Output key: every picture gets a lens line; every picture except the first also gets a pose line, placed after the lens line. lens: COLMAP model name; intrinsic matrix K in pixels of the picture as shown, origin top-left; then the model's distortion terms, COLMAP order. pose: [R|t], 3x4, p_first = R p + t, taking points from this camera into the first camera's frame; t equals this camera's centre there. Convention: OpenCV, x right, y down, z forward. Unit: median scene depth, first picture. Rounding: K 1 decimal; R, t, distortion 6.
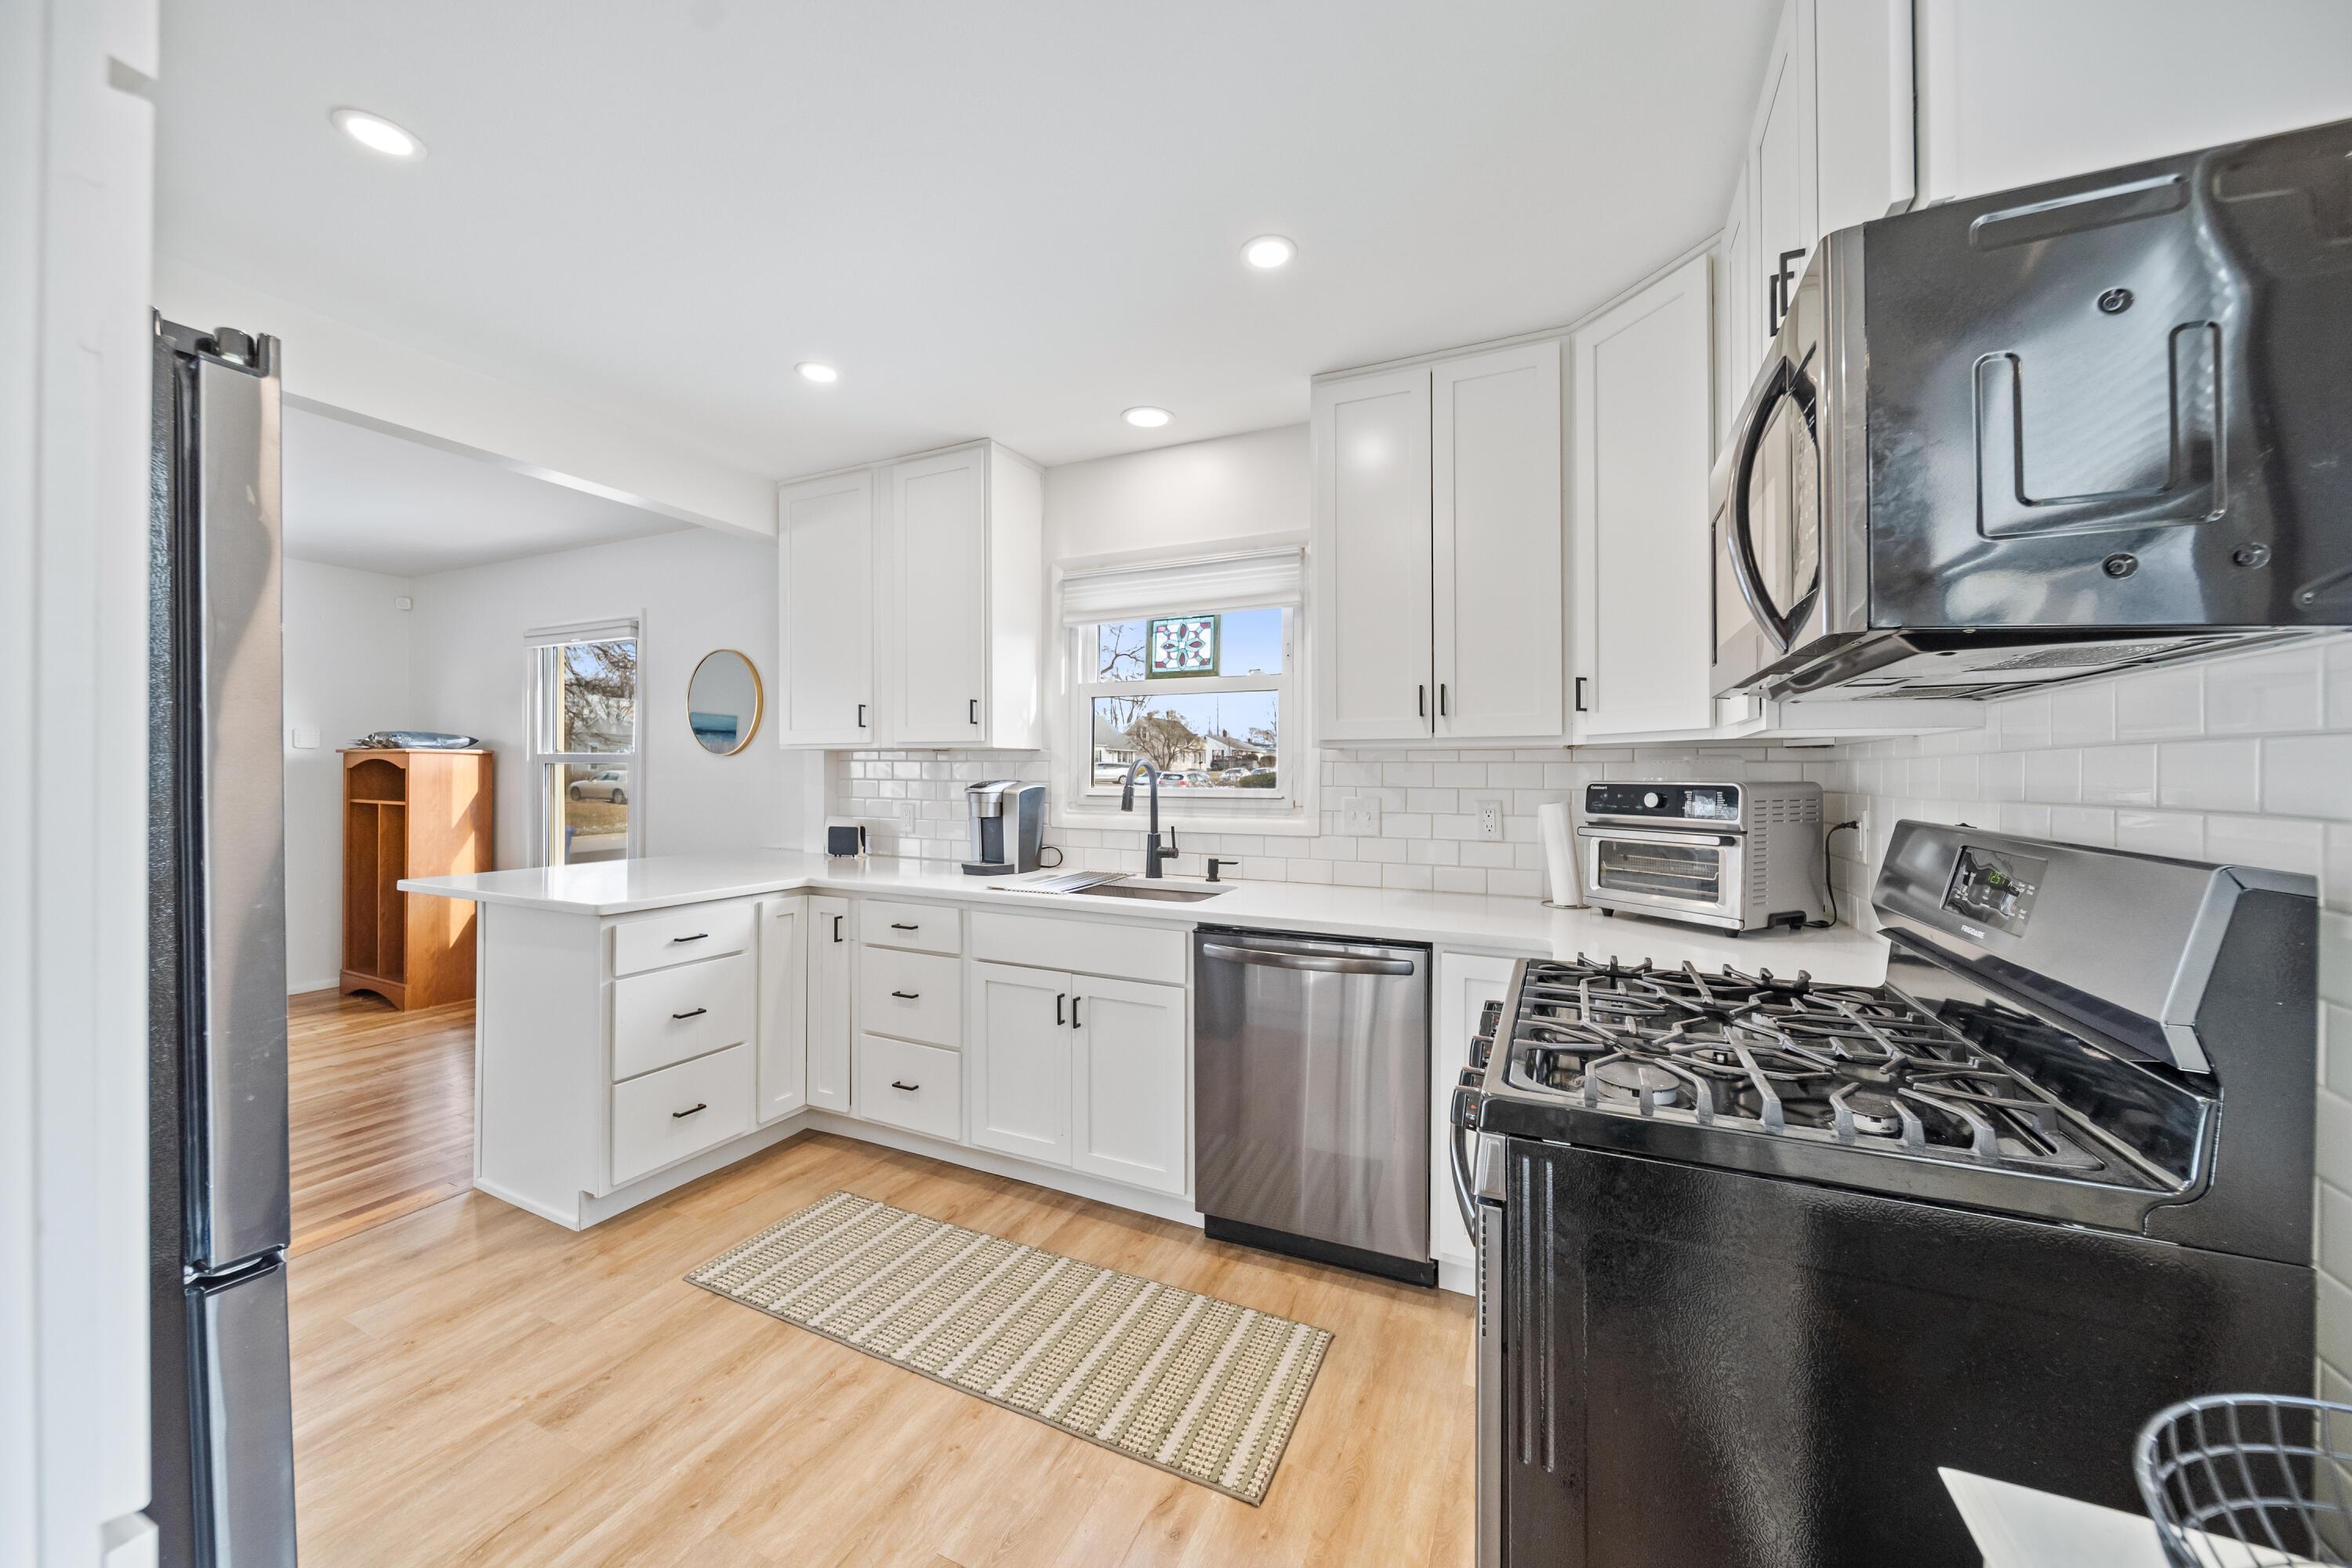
lens RADIAL K [[845.8, 0, 1182.9], [0, 845.8, 761.5], [0, 0, 1]] dist [-0.010486, -0.000002]
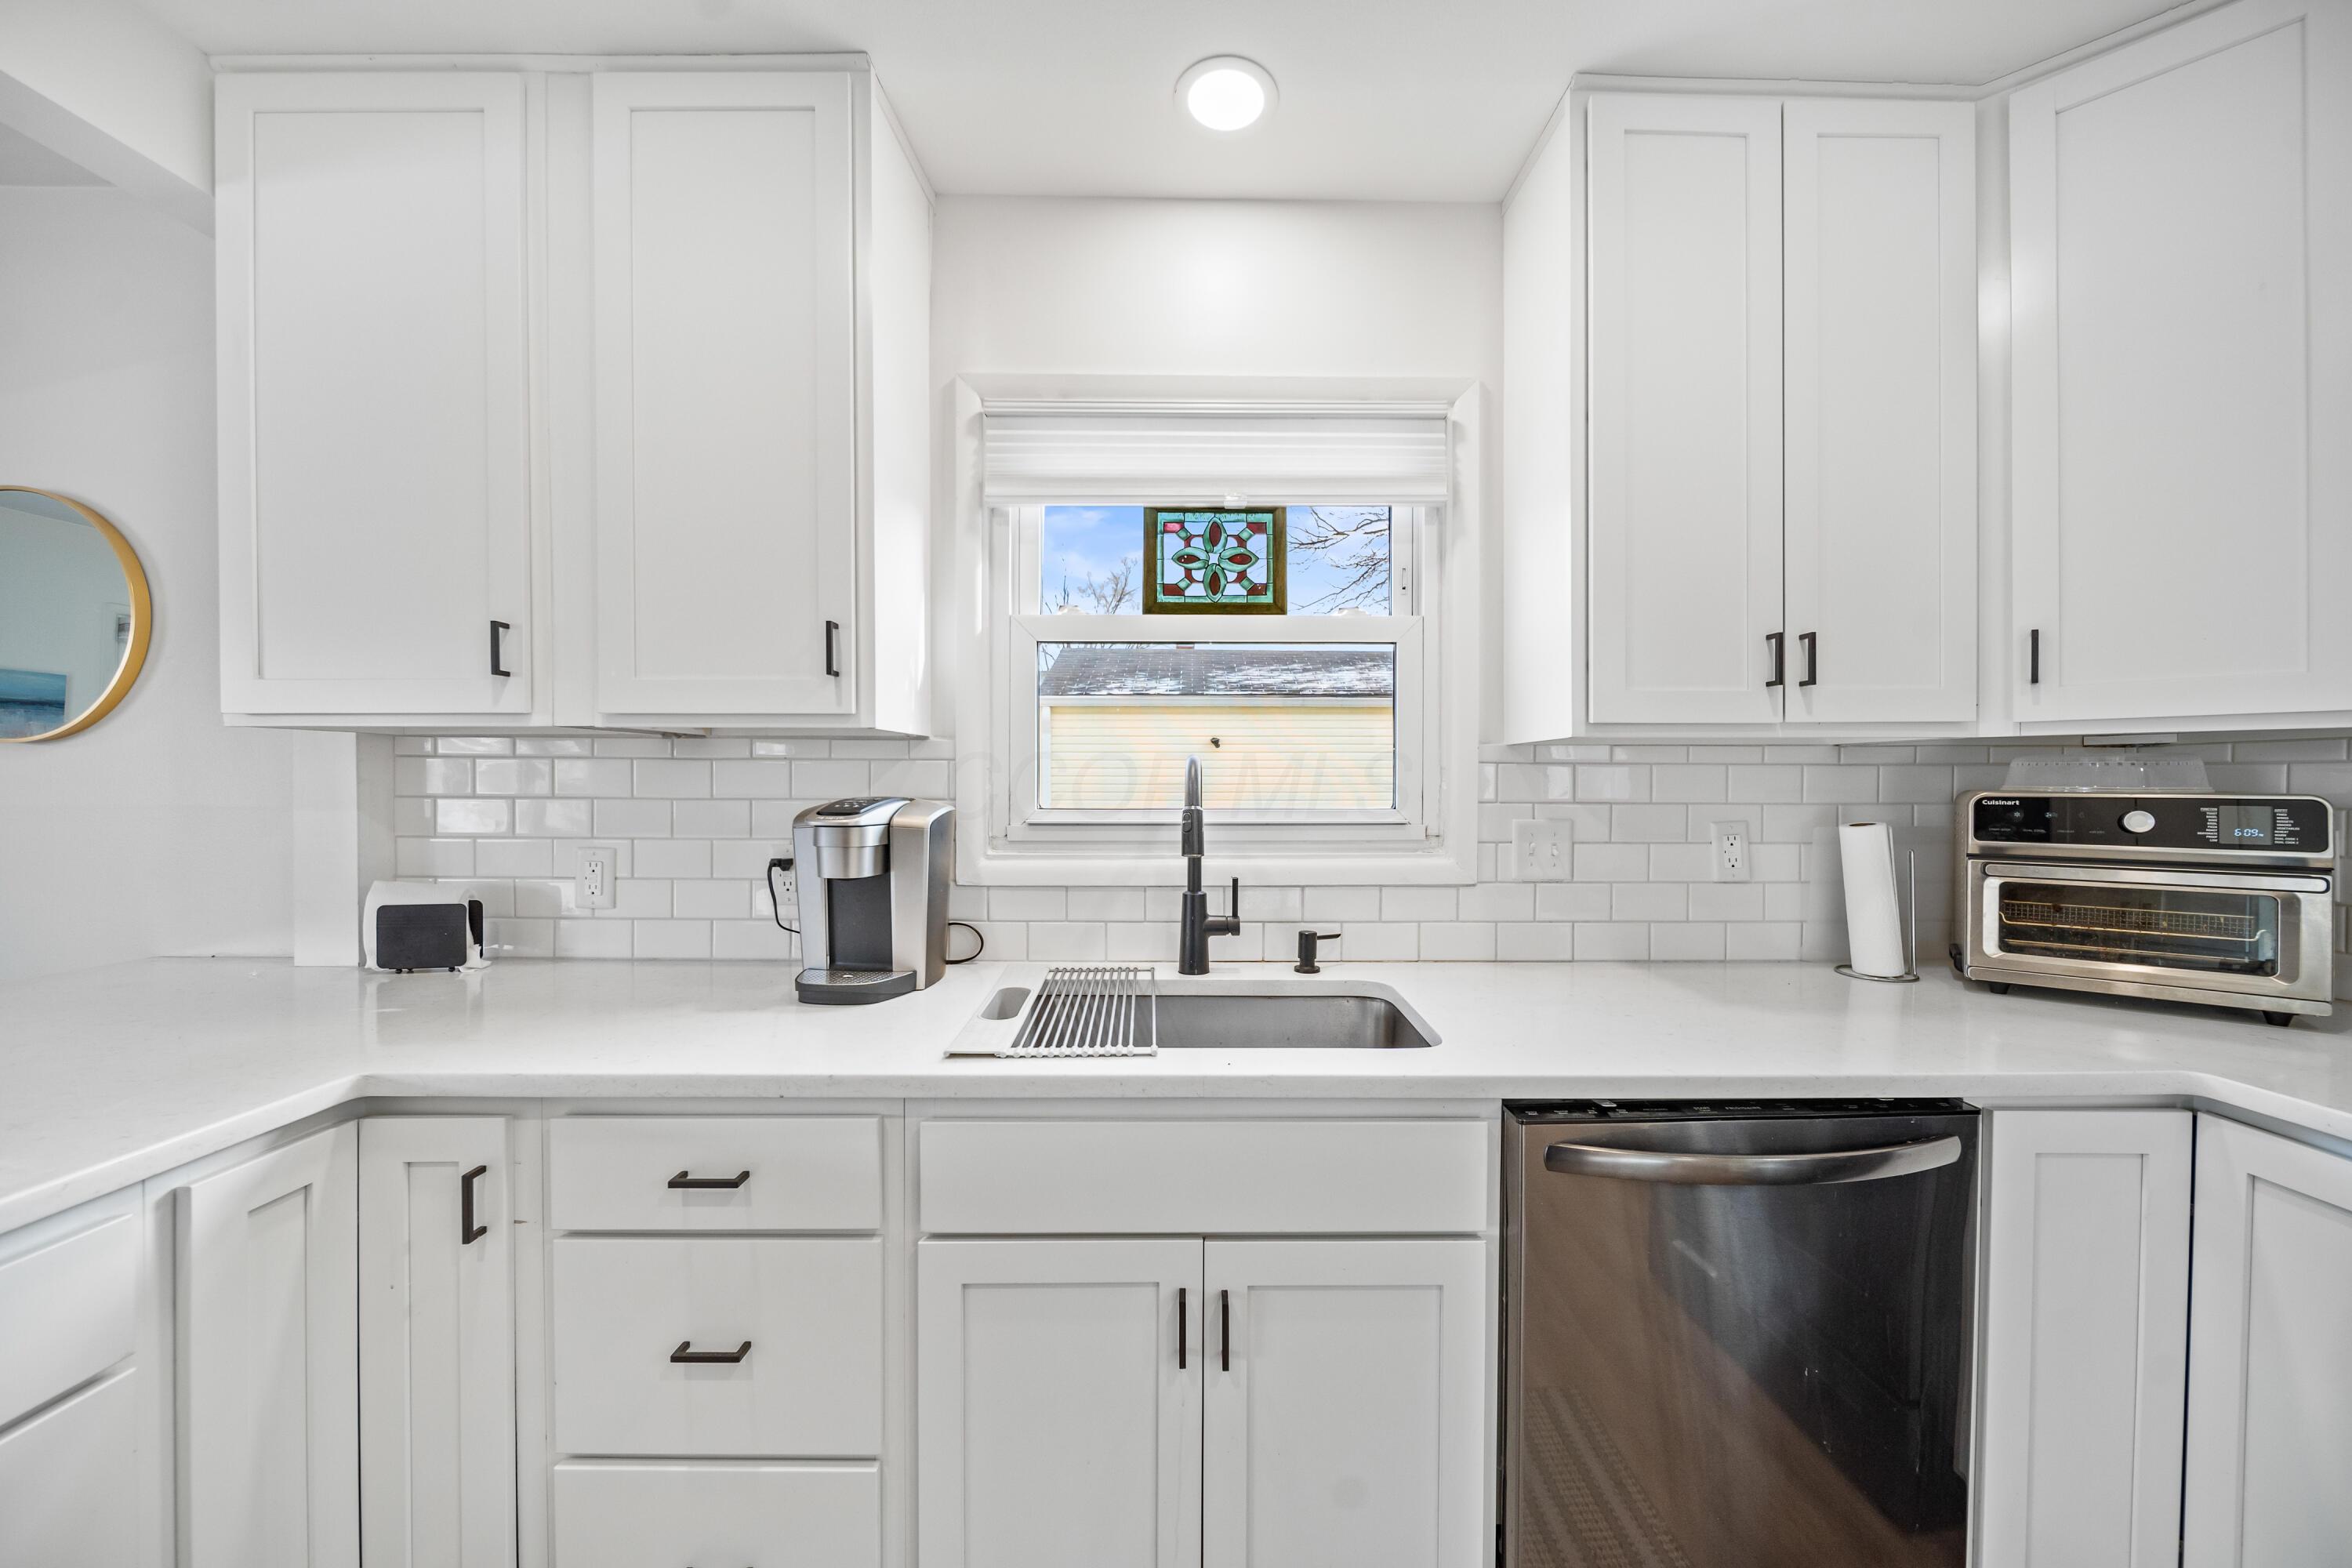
lens RADIAL K [[831.0, 0, 1190.7], [0, 831.0, 778.6], [0, 0, 1]] dist [-0.010366, -0.000146]
pose [[0.898331, -0.003216, 0.439307, -0.266165], [-0.003521, 0.999888, 0.014520, 0.003663], [-0.439304, -0.014590, 0.898220, 0.505936]]
